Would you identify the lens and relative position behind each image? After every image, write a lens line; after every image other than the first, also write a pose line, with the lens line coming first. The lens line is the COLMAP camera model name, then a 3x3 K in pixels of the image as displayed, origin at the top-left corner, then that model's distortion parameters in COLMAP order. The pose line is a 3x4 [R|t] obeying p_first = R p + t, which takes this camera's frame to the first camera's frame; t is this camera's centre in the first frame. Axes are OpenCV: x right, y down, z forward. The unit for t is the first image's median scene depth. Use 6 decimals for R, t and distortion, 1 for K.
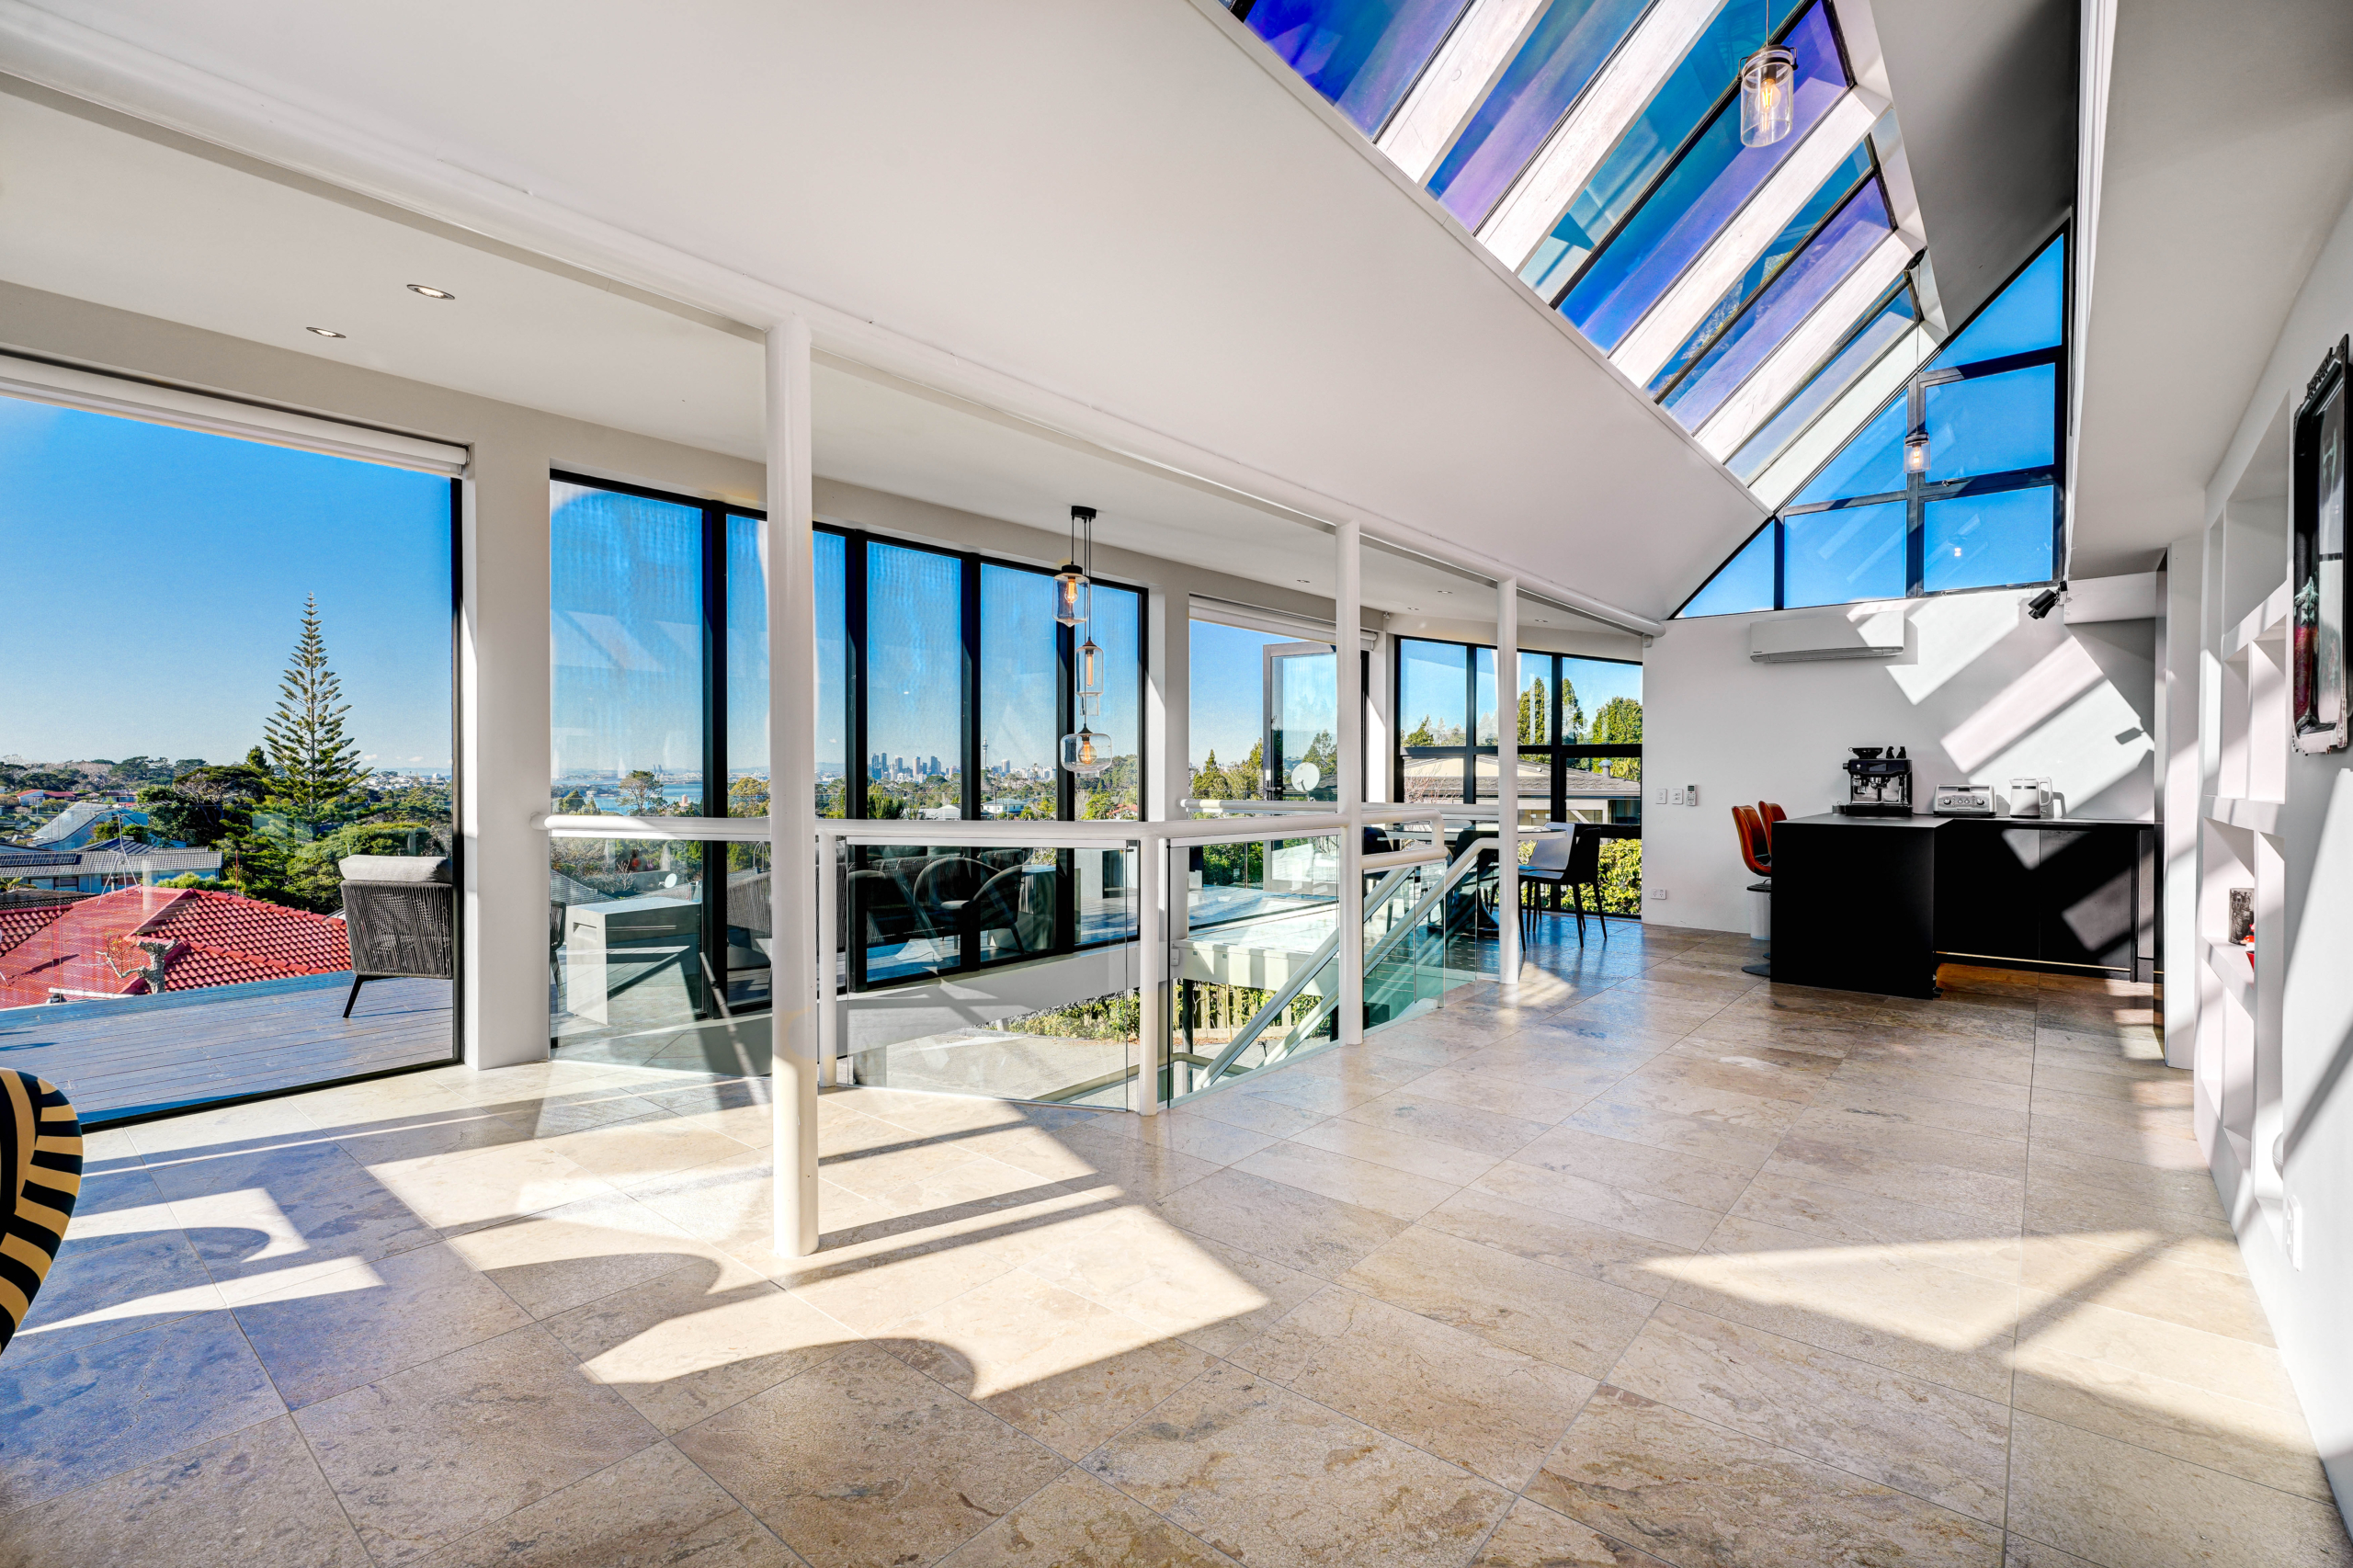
lens RADIAL K [[1045.8, 0, 1190.9], [0, 1045.8, 784.9], [0, 0, 1]] dist [-0.007541, 0.001960]
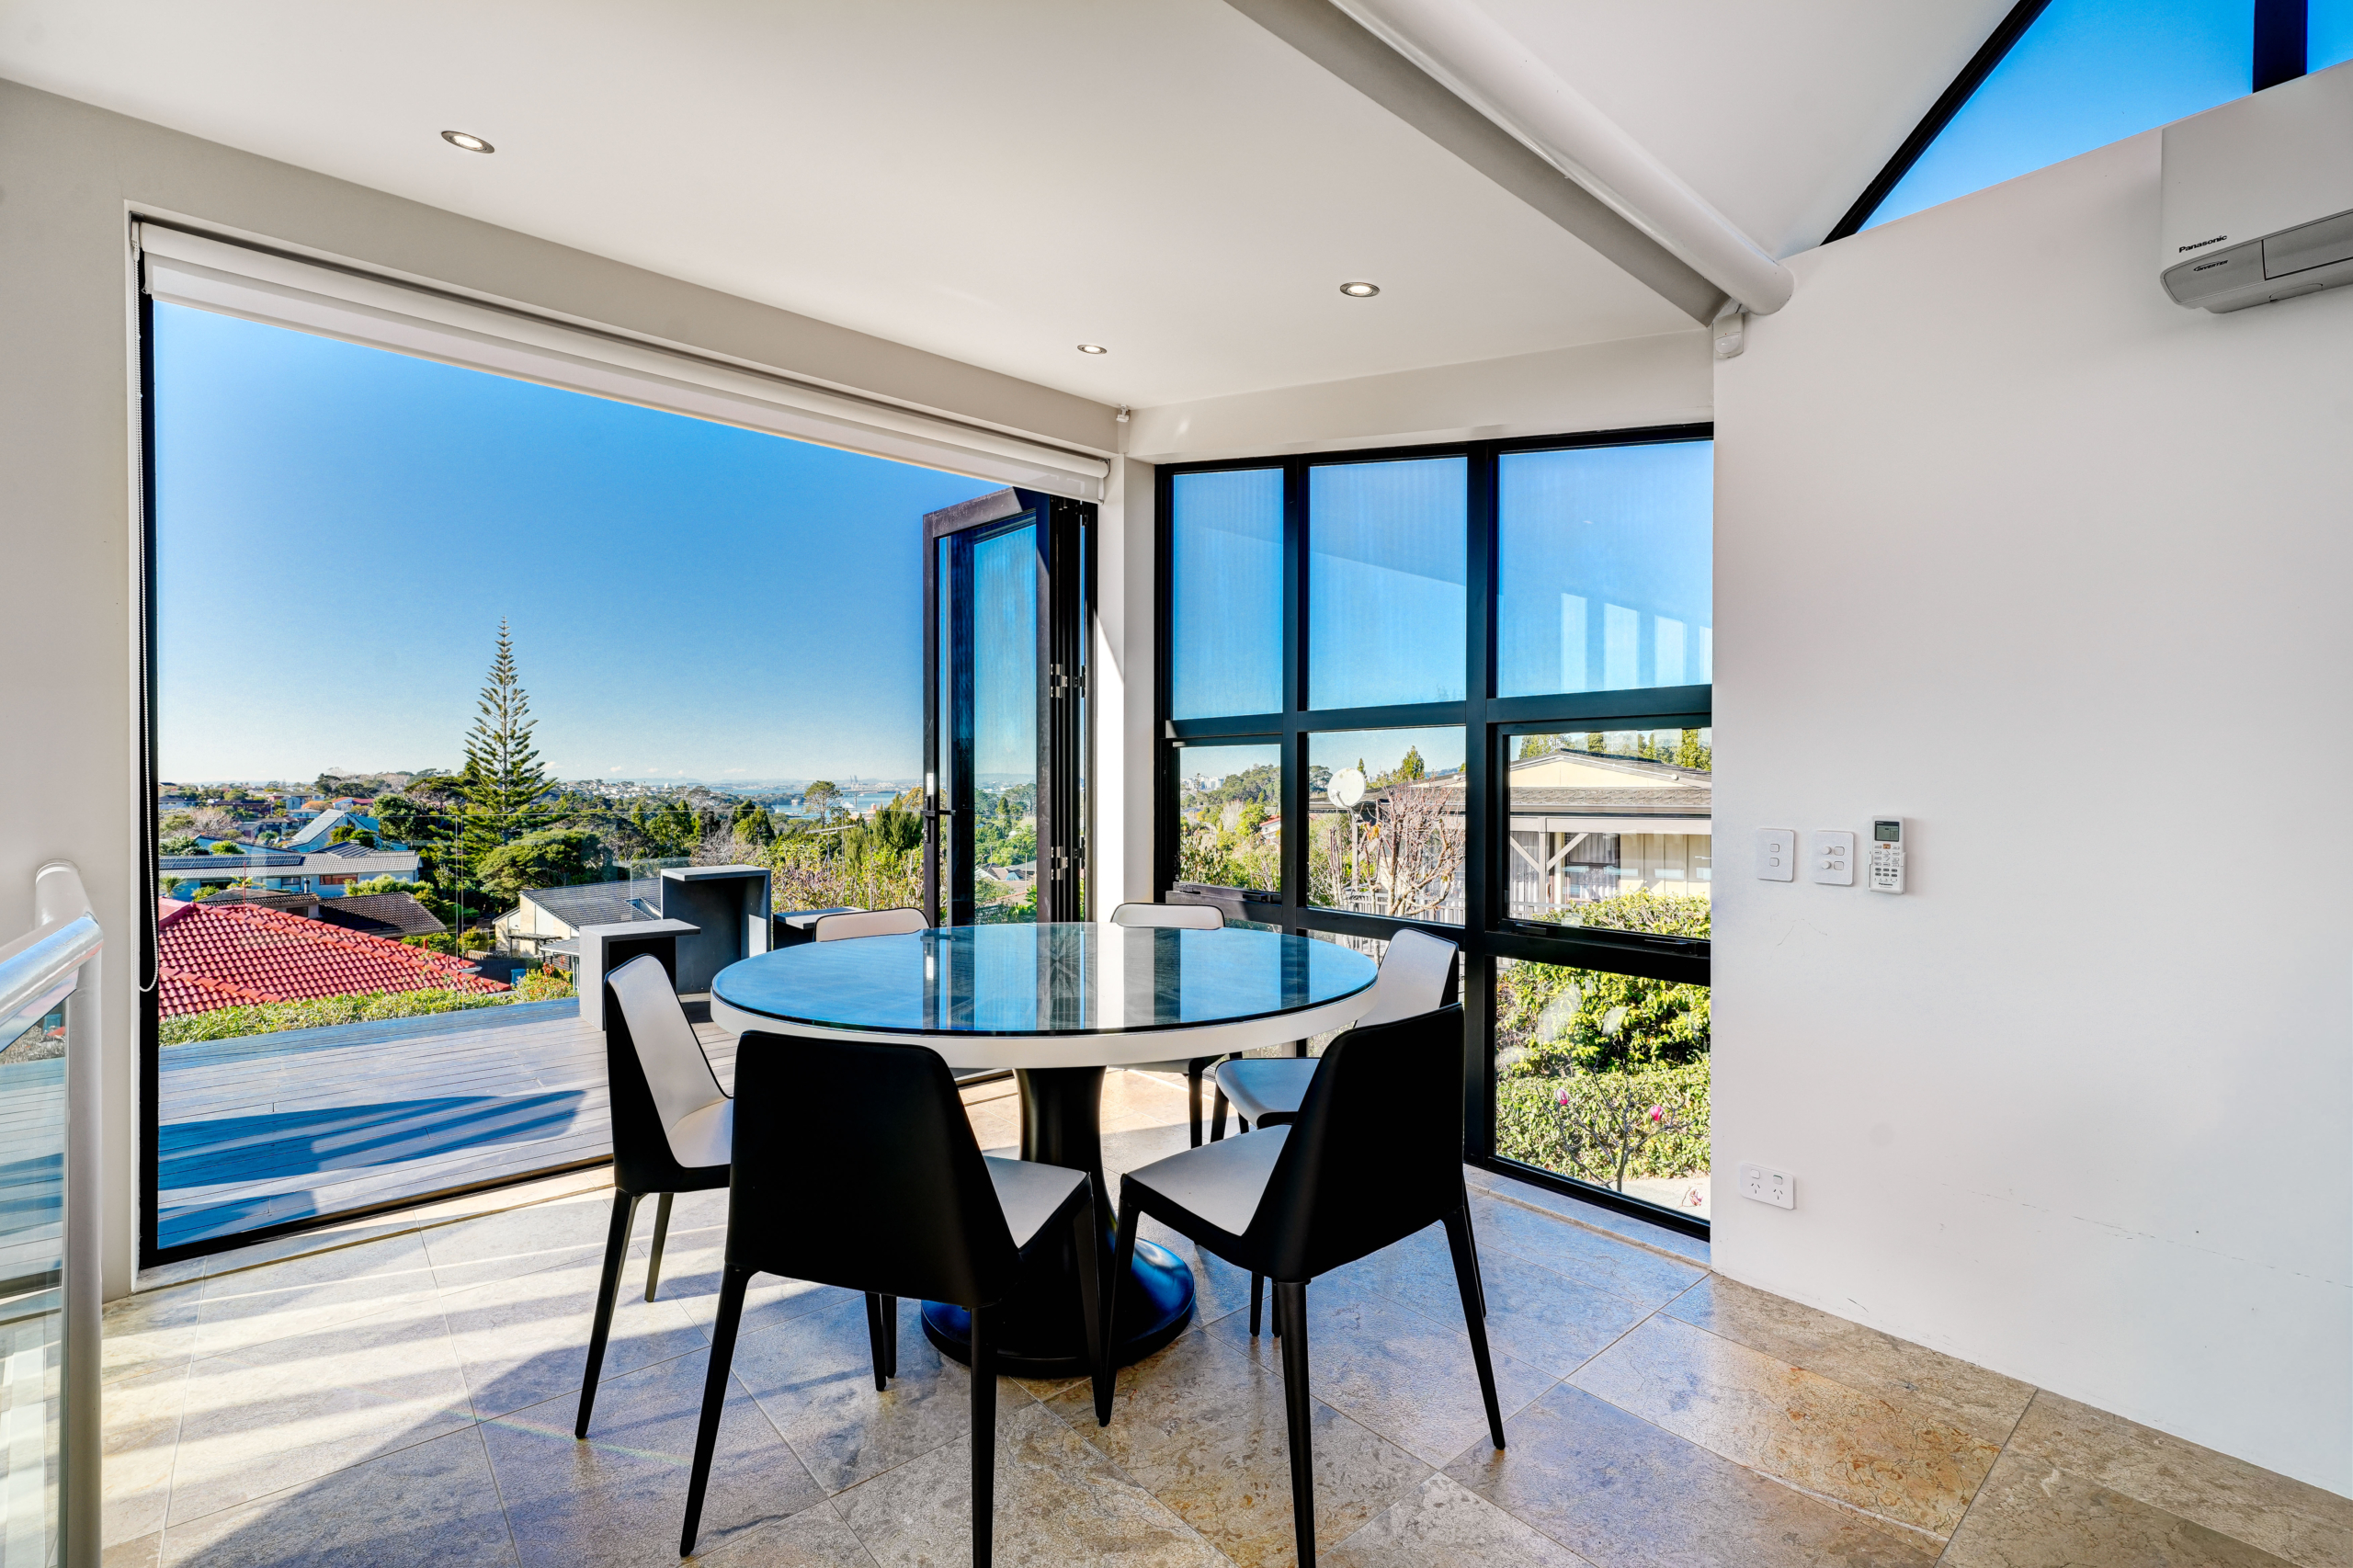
lens RADIAL K [[1045.8, 0, 1171.8], [0, 1045.8, 794.2], [0, 0, 1]] dist [-0.007541, 0.001960]
pose [[0.985085, 0.001526, -0.172063, 0.349681], [-0.001605, 0.999999, -0.000316, -0.005843], [0.172062, 0.000588, 0.985086, 0.715110]]
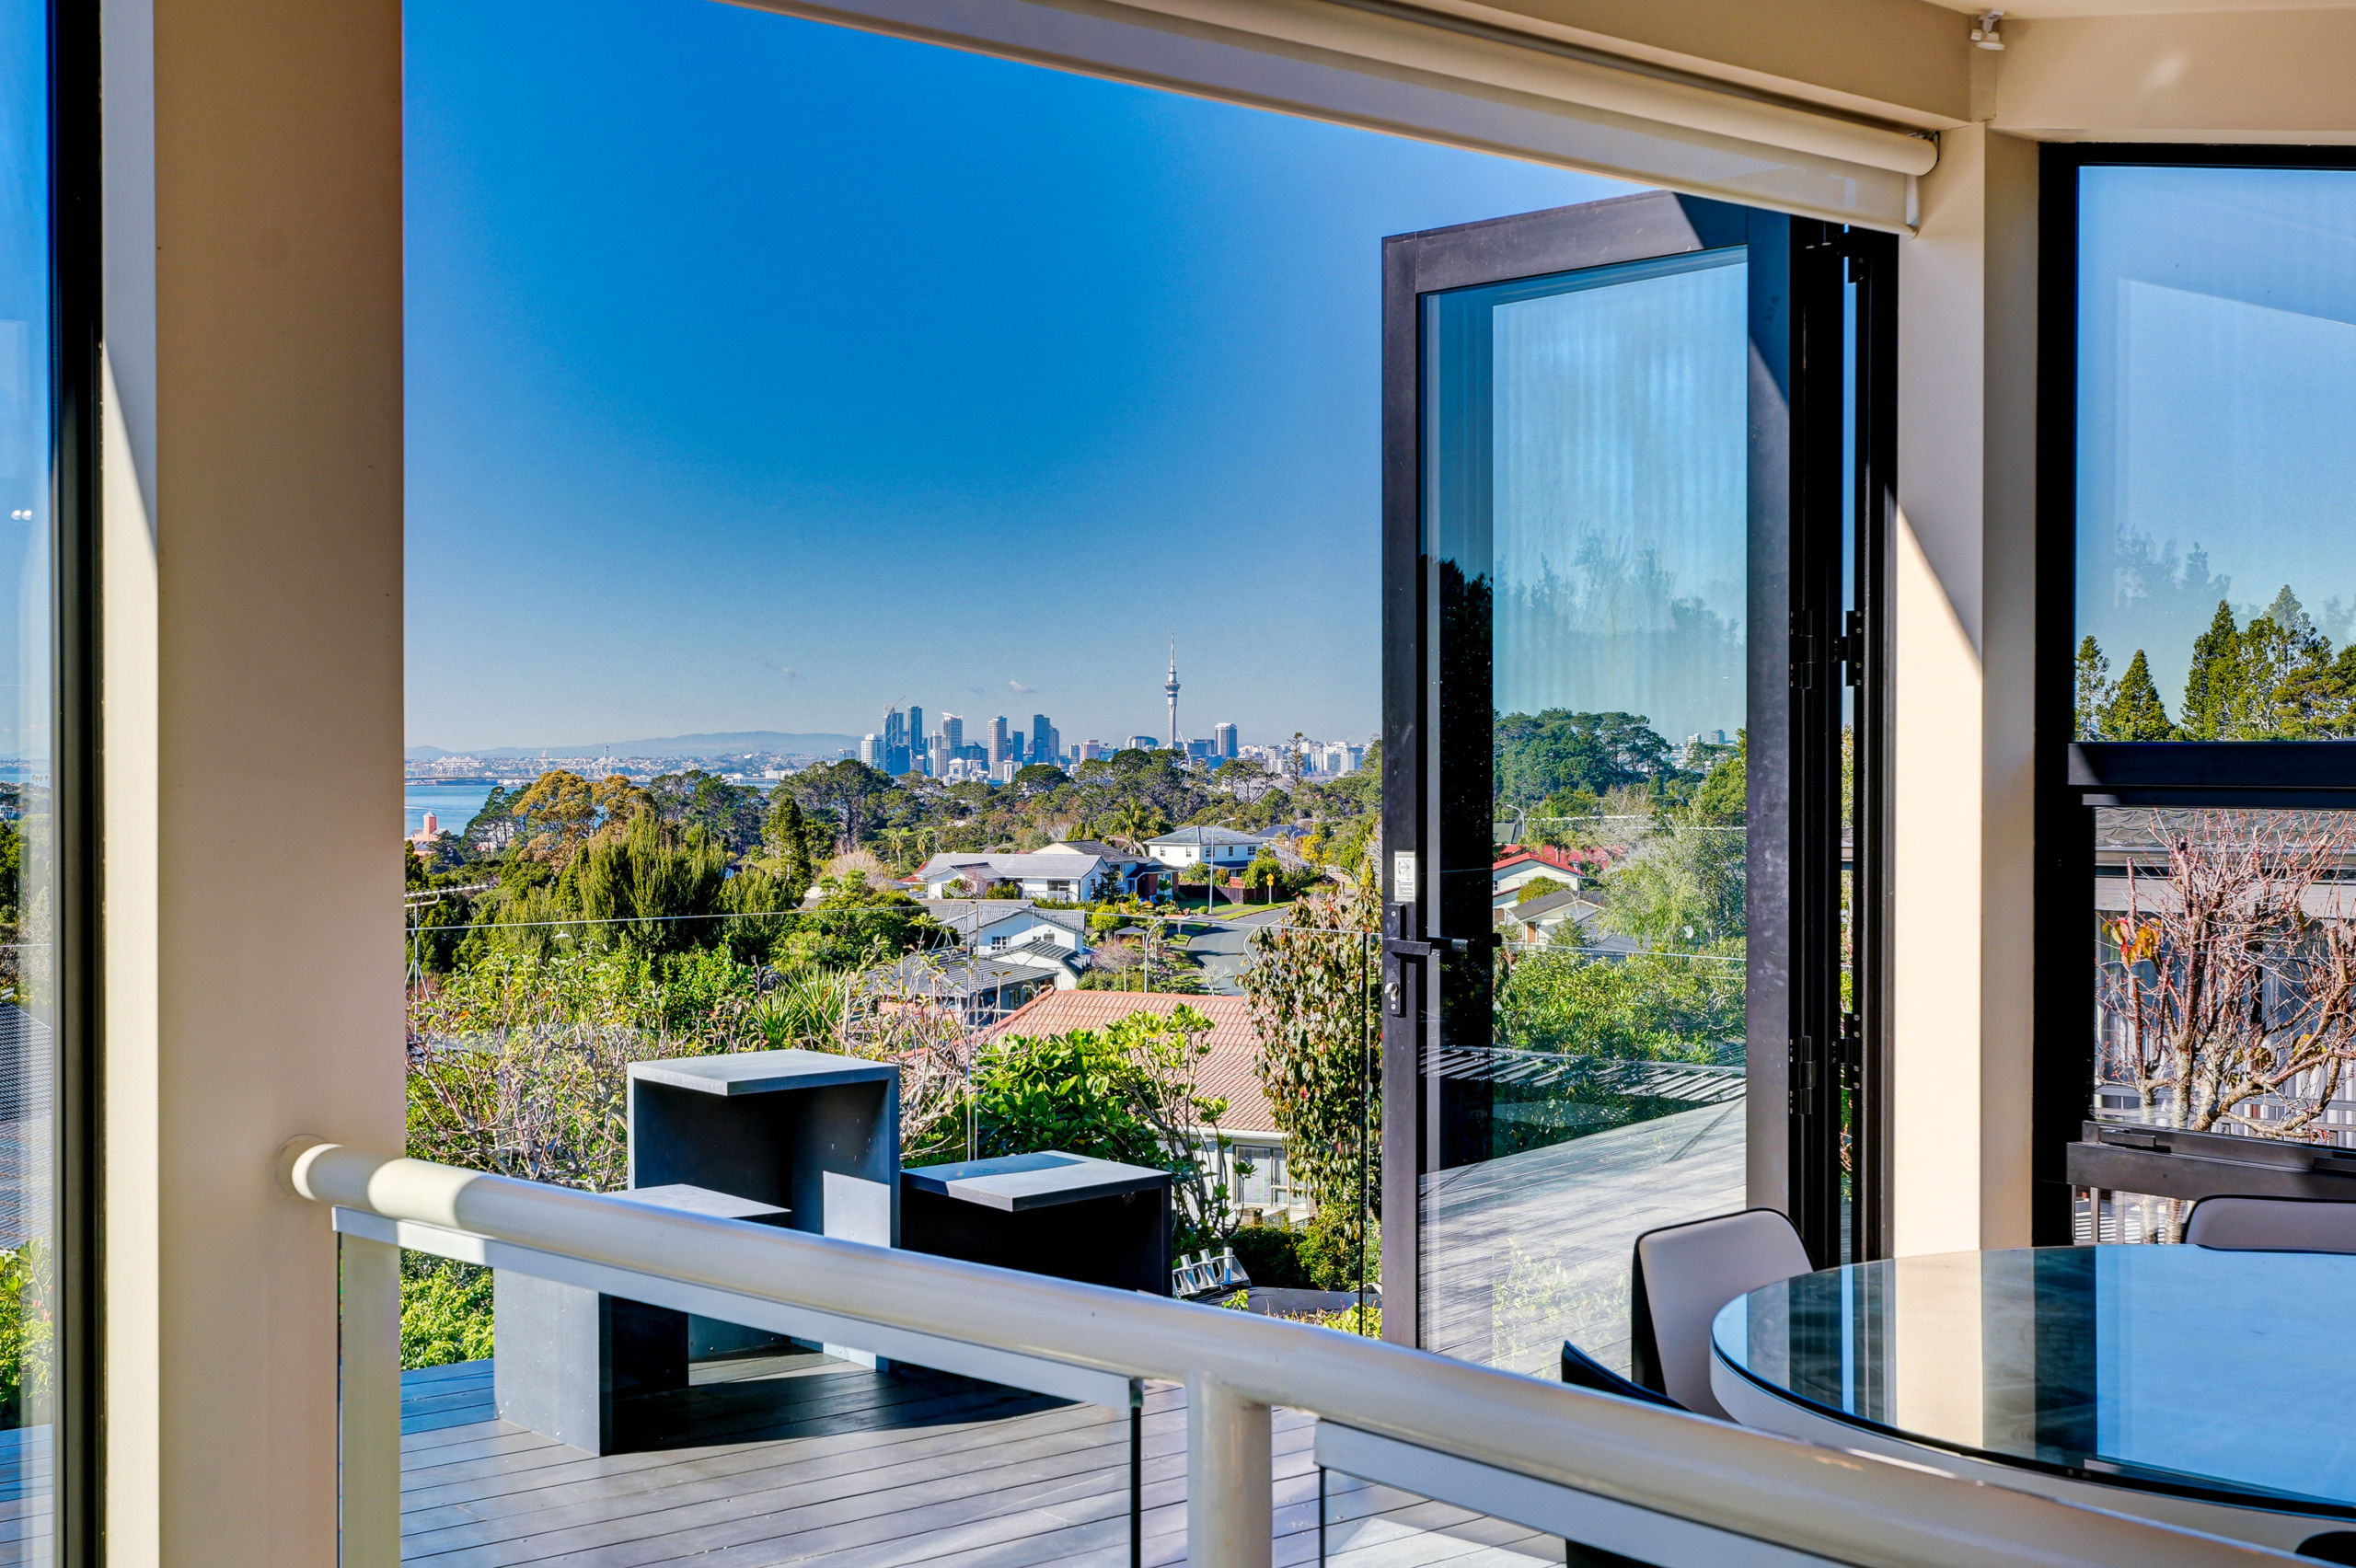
lens RADIAL K [[2772.1, 0, 1185.2], [0, 2772.1, 769.0], [0, 0, 1]] dist [0.034258, 0.000000]
pose [[0.982354, 0.001376, -0.187024, 0.174221], [-0.002824, 0.999968, -0.007481, -0.033995], [0.187007, 0.007877, 0.982327, 0.606861]]
